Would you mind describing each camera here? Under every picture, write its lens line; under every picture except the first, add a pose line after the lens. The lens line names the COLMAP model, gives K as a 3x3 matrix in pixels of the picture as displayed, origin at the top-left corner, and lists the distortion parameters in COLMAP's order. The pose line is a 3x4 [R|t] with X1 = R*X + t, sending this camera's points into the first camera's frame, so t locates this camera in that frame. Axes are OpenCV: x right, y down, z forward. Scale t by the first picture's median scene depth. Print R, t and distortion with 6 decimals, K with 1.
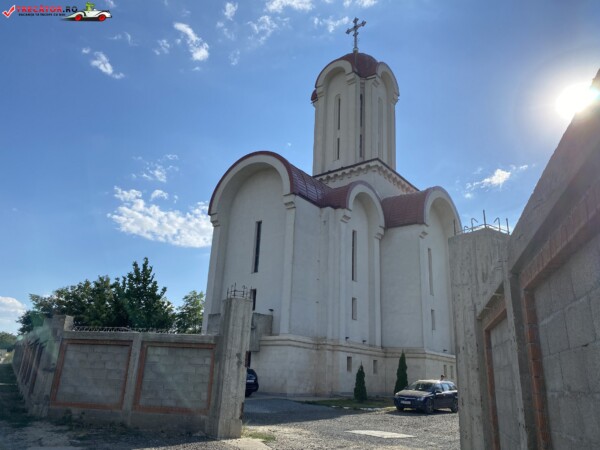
lens RADIAL K [[458.9, 0, 307.7], [0, 458.9, 211.2], [0, 0, 1]] dist [0.023771, -0.012733]
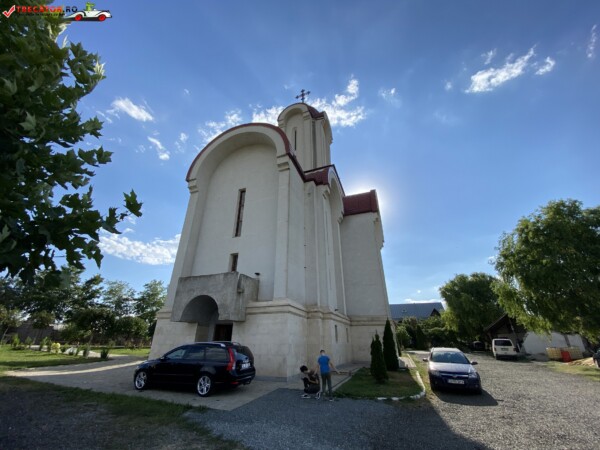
lens RADIAL K [[241.6, 0, 302.3], [0, 241.6, 220.7], [0, 0, 1]] dist [0.006287, -0.004802]
pose [[0.950694, 0.097280, 0.294478, -0.139339], [-0.061848, 0.989928, -0.127351, 0.161199], [-0.303901, 0.102859, 0.947135, 0.497588]]
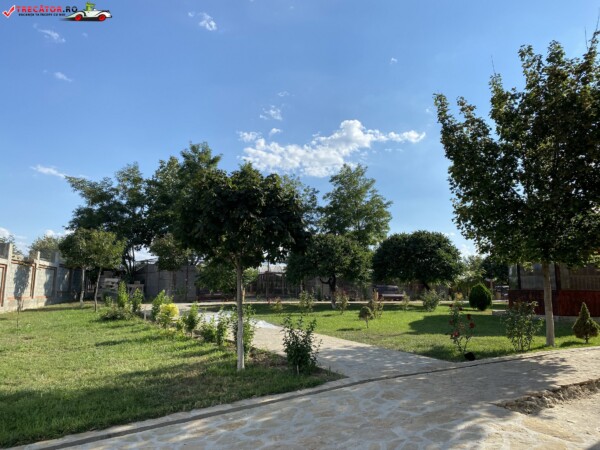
lens RADIAL K [[458.9, 0, 301.4], [0, 458.9, 222.8], [0, 0, 1]] dist [0.023771, -0.012733]
pose [[0.954591, -0.094965, -0.282379, -0.236541], [0.146355, 0.975061, 0.166843, 0.249807], [0.259493, -0.200594, 0.944683, 0.773380]]
